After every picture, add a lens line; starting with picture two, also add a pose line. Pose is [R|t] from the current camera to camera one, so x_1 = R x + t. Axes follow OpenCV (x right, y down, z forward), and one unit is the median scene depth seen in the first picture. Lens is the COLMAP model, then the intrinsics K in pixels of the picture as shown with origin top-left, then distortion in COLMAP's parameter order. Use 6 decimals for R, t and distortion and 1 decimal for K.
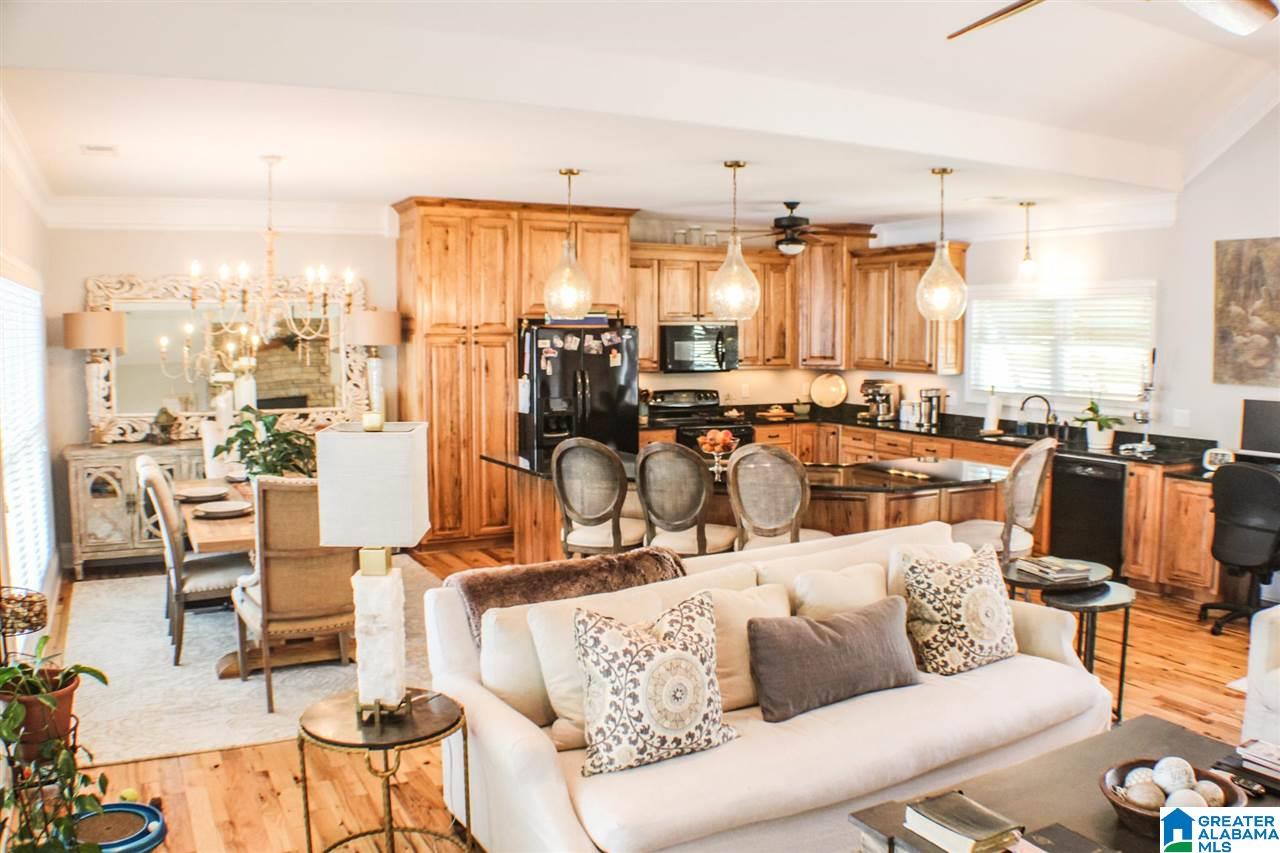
lens RADIAL K [[1028.7, 0, 640.0], [0, 1028.7, 426.5], [0, 0, 1]] dist [-0.213452, 0.088307]
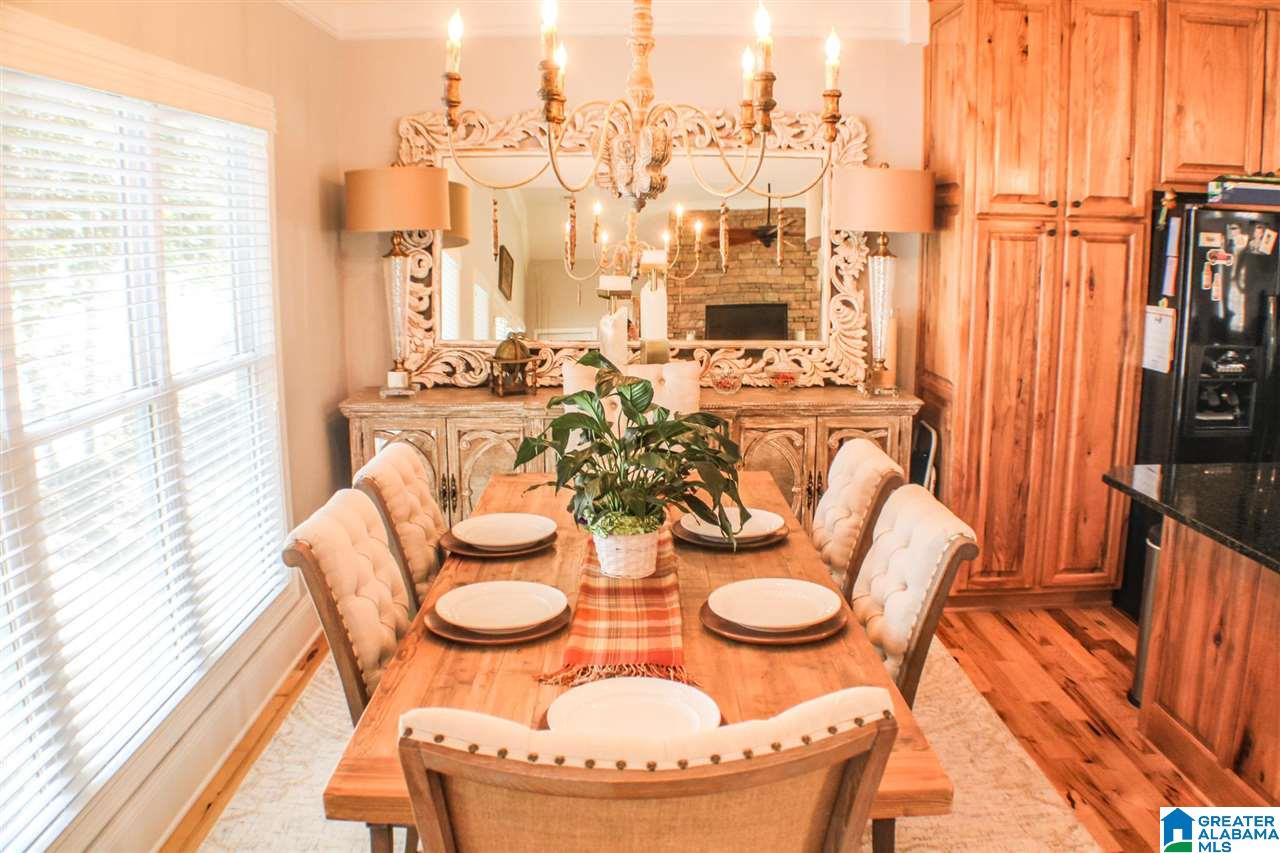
lens RADIAL K [[1028.7, 0, 640.0], [0, 1028.7, 426.5], [0, 0, 1]] dist [-0.213452, 0.088307]
pose [[0.892442, 0.078886, -0.444213, -0.125369], [-0.038054, 0.994248, 0.100112, -0.024774], [0.449555, -0.072440, 0.890310, 0.434244]]
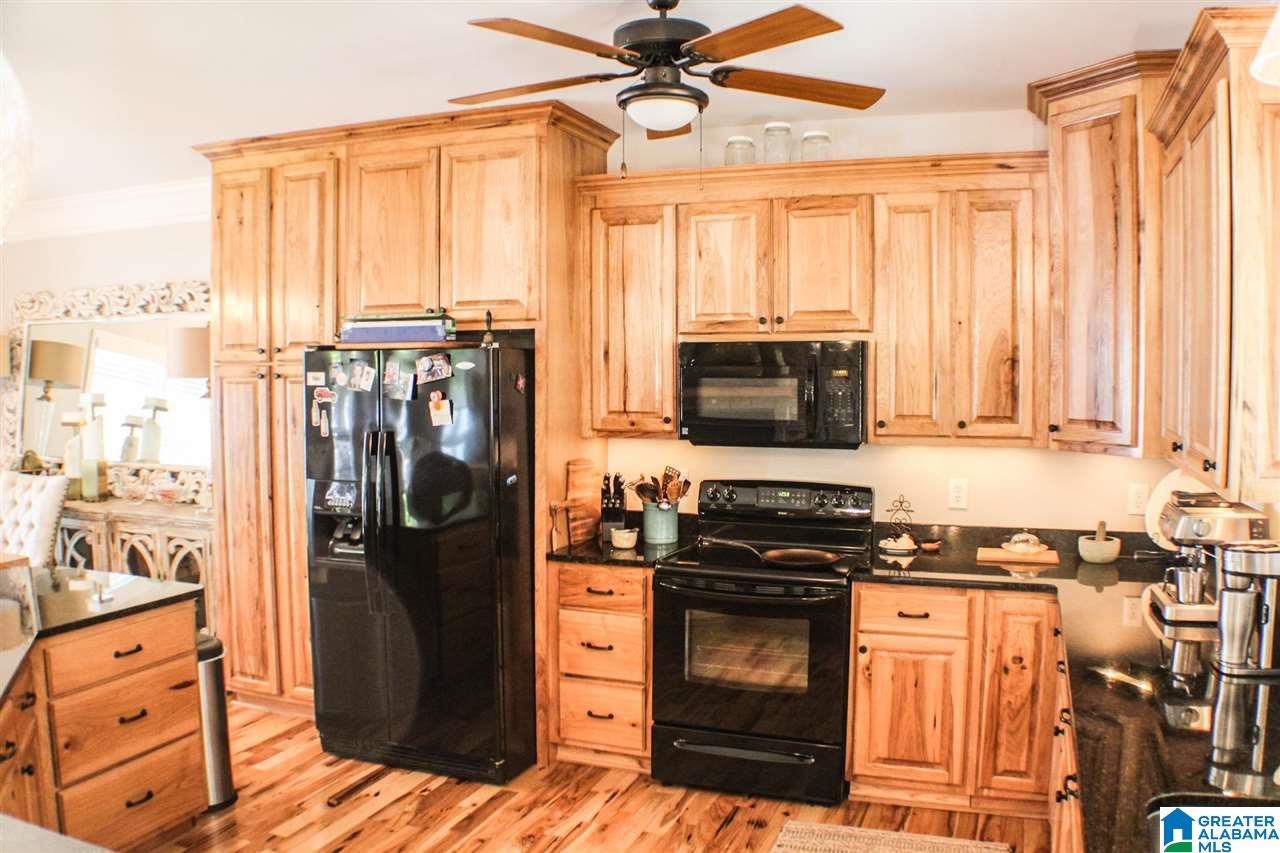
lens RADIAL K [[1028.7, 0, 640.0], [0, 1028.7, 426.5], [0, 0, 1]] dist [-0.213452, 0.088307]
pose [[0.662142, 0.041811, -0.748211, 0.407123], [-0.069296, 0.997581, -0.005578, -0.063303], [0.746168, 0.055541, 0.663437, 0.762260]]
